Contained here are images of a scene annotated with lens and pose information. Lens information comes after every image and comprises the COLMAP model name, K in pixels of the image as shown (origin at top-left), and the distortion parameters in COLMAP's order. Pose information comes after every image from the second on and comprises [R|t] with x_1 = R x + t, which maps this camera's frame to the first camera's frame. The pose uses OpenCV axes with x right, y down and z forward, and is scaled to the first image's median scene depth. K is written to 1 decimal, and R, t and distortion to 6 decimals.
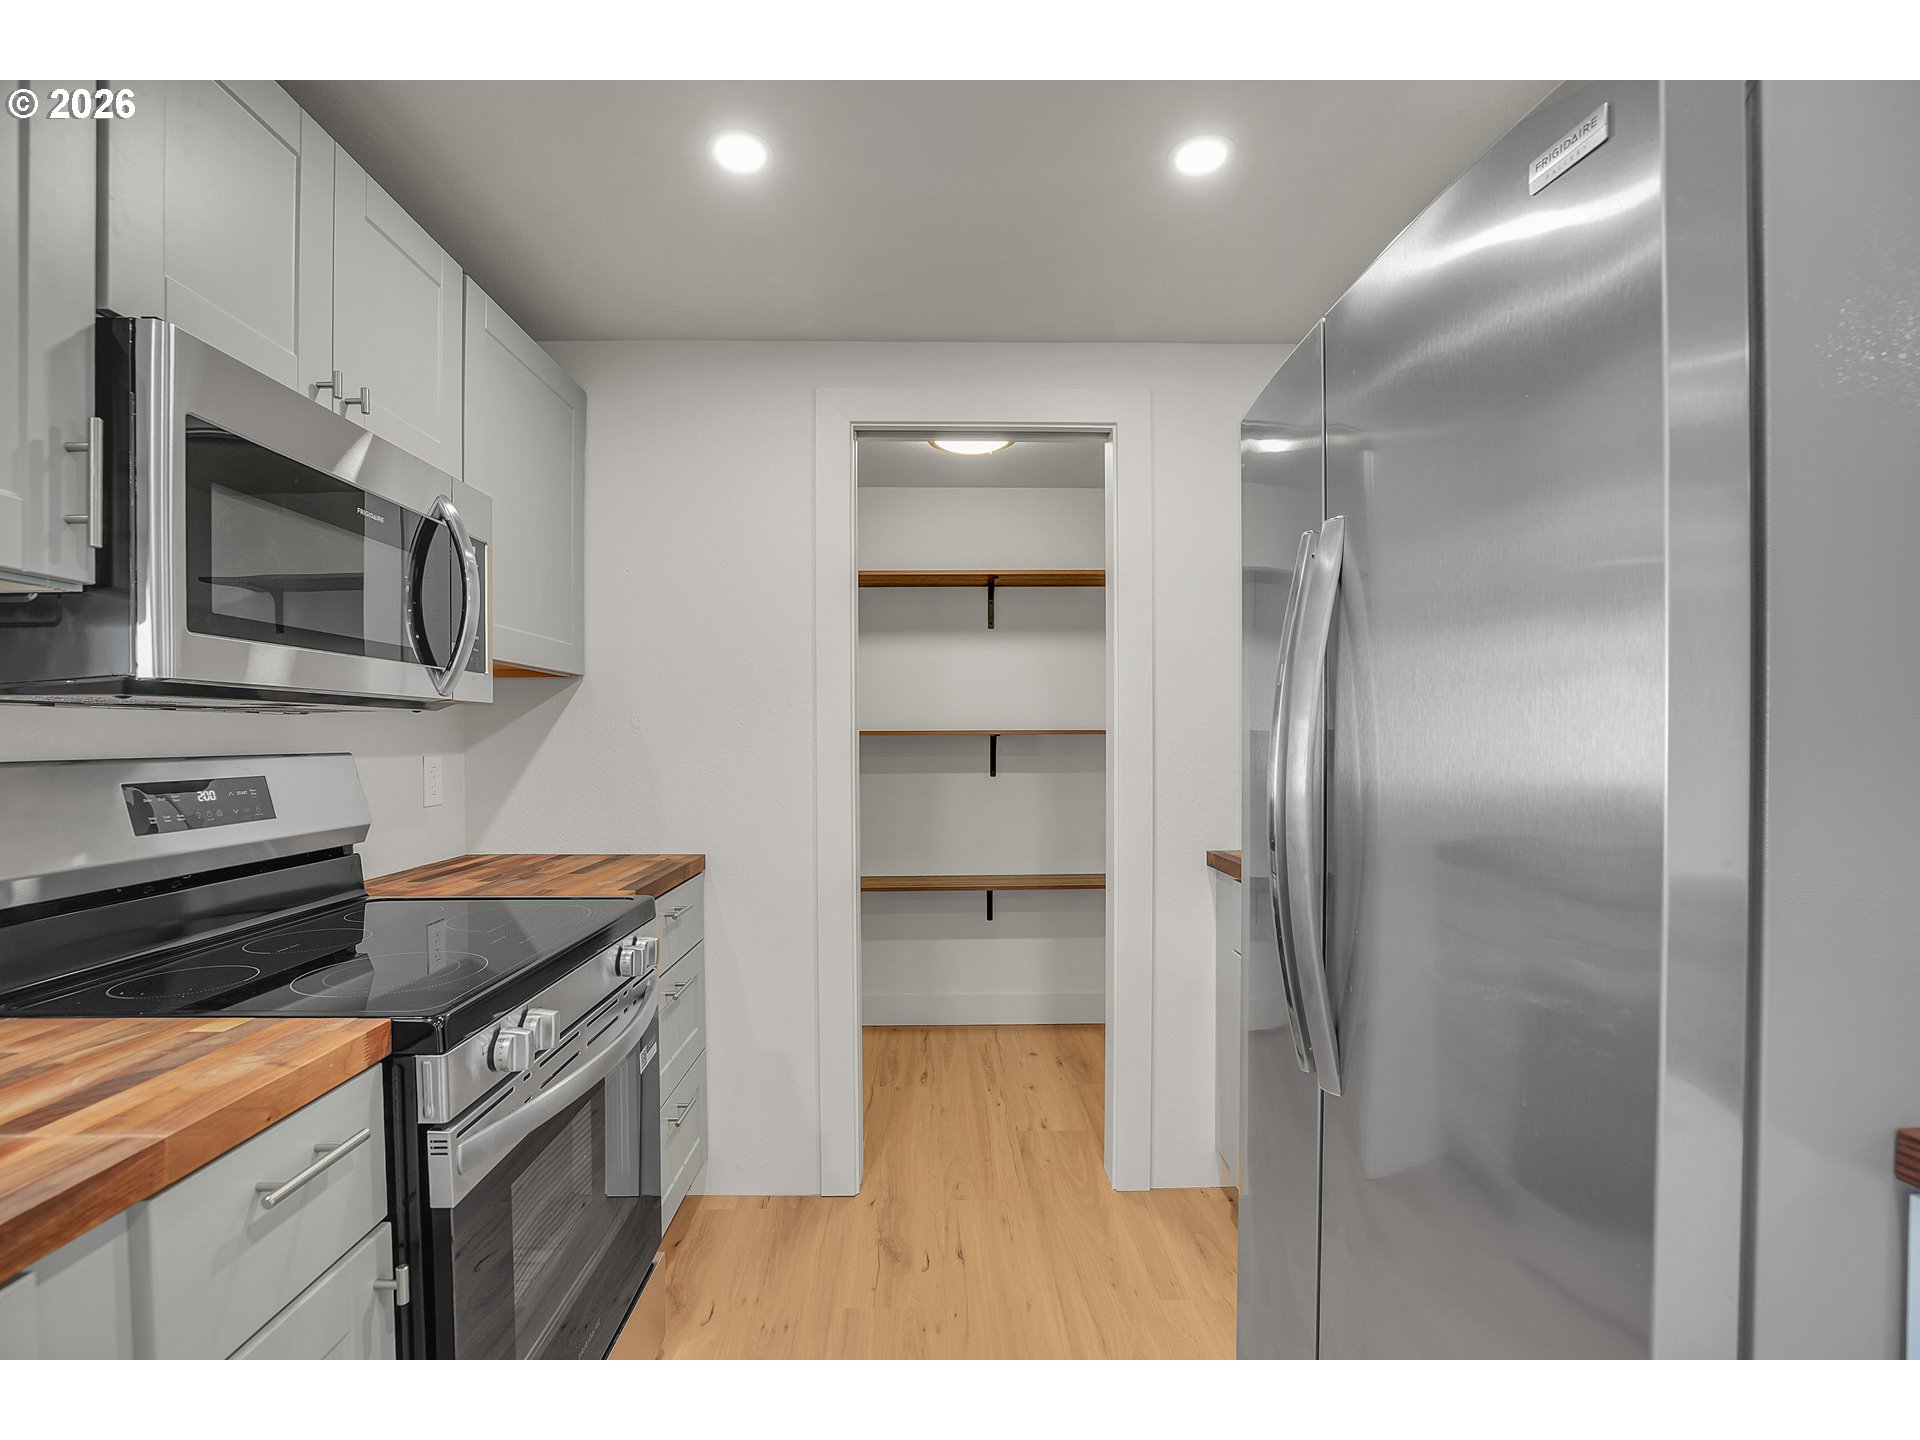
lens RADIAL K [[893.2, 0, 953.0], [0, 893.2, 746.0], [0, 0, 1]] dist [-0.022310, 0.000338]
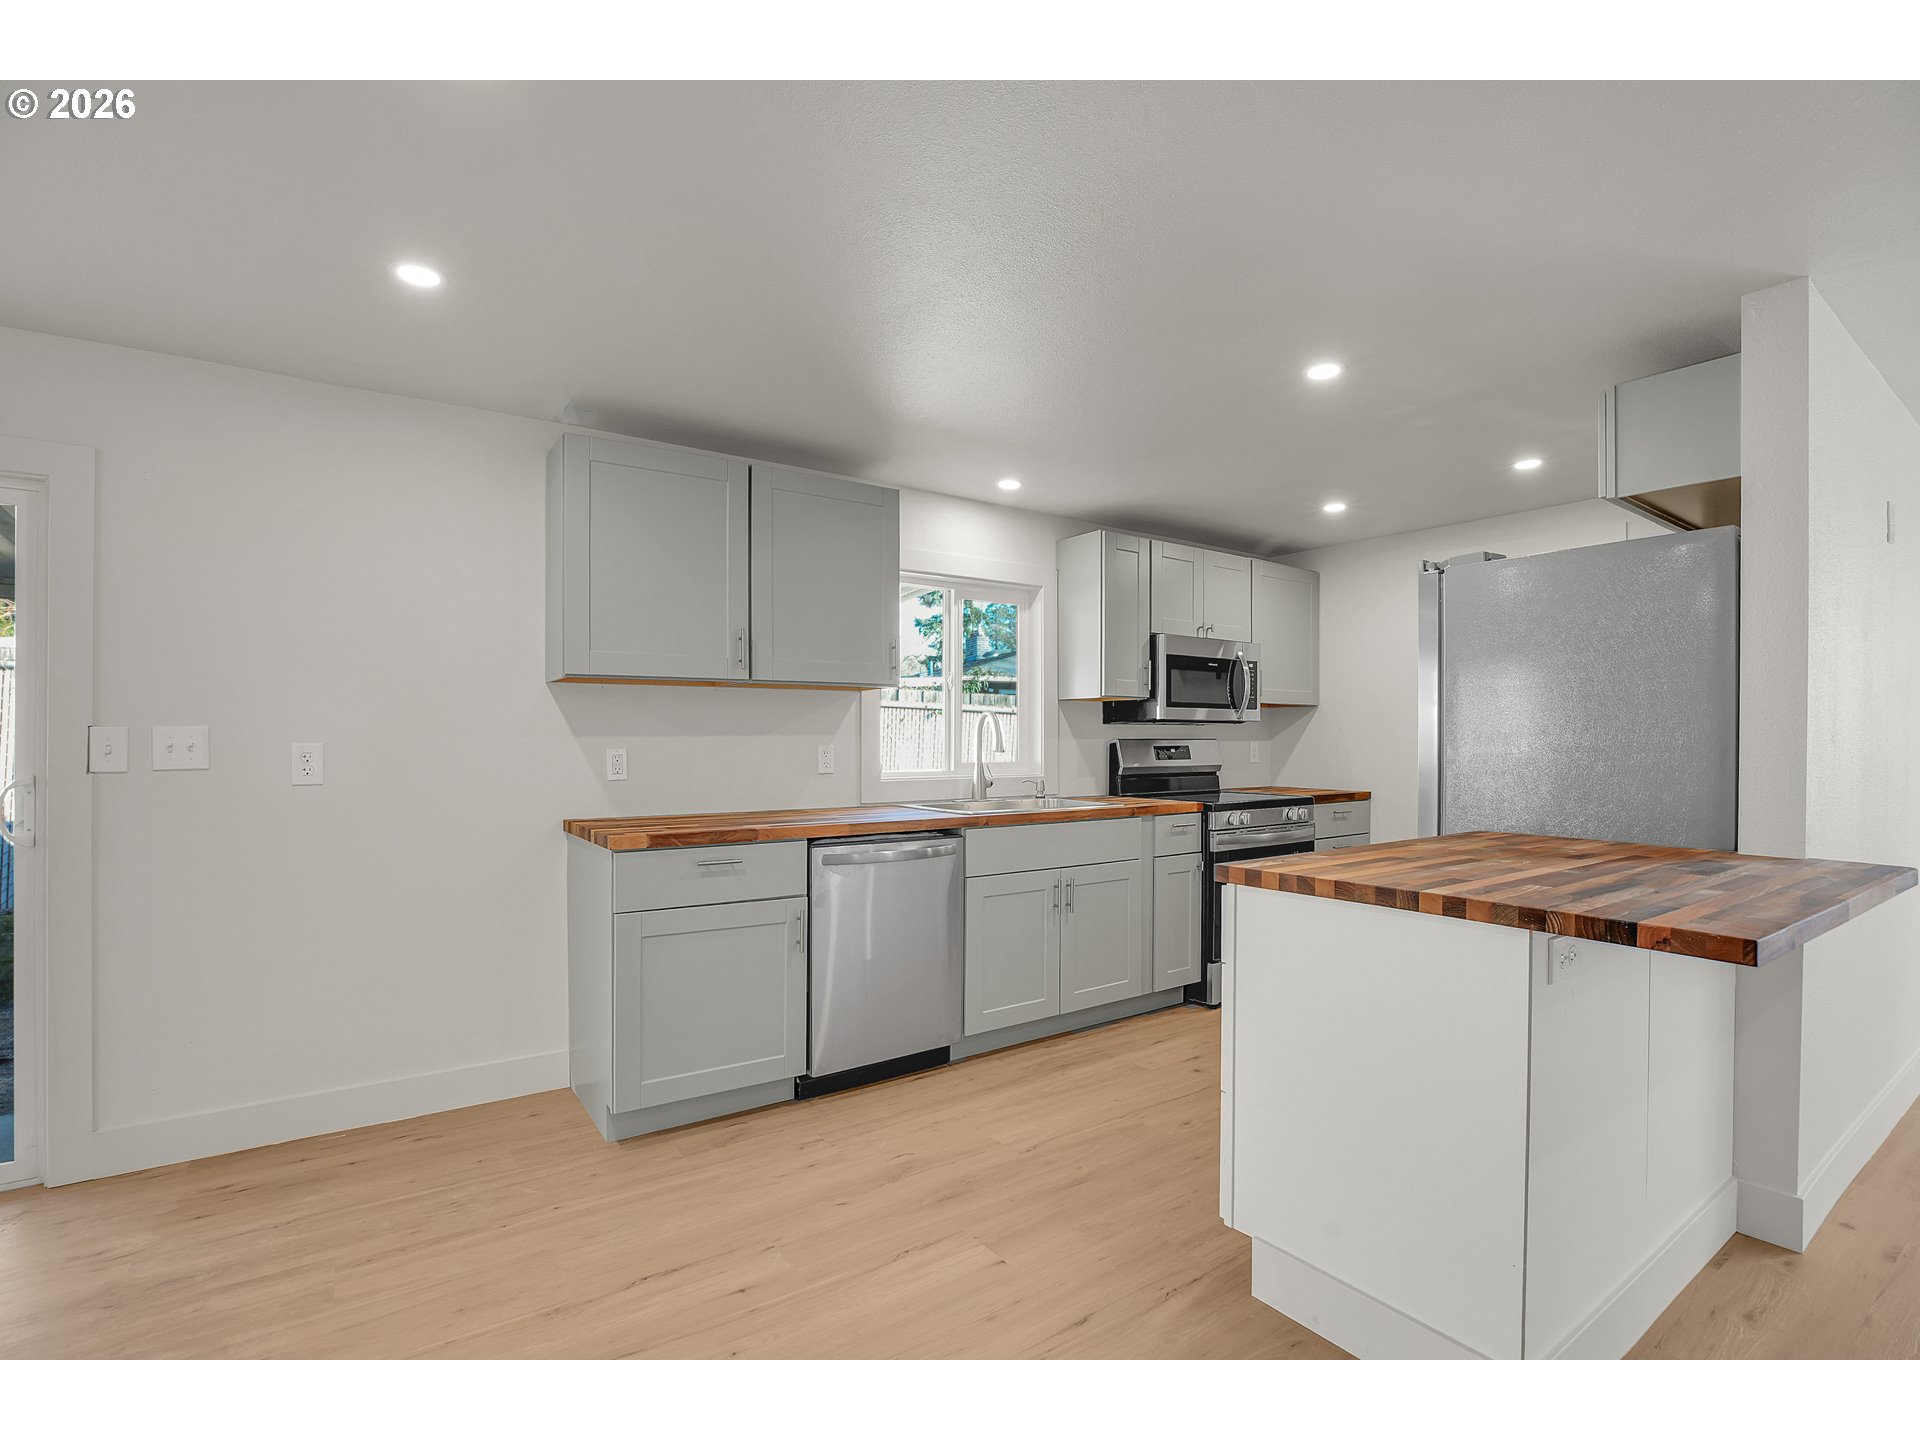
lens RADIAL K [[922.0, 0, 956.4], [0, 922.0, 730.8], [0, 0, 1]] dist [-0.023200, 0.000500]
pose [[0.566619, -0.002812, -0.823975, 1.610568], [-0.012489, 0.999850, -0.012000, 0.035056], [0.823885, 0.017090, 0.566499, -1.707978]]
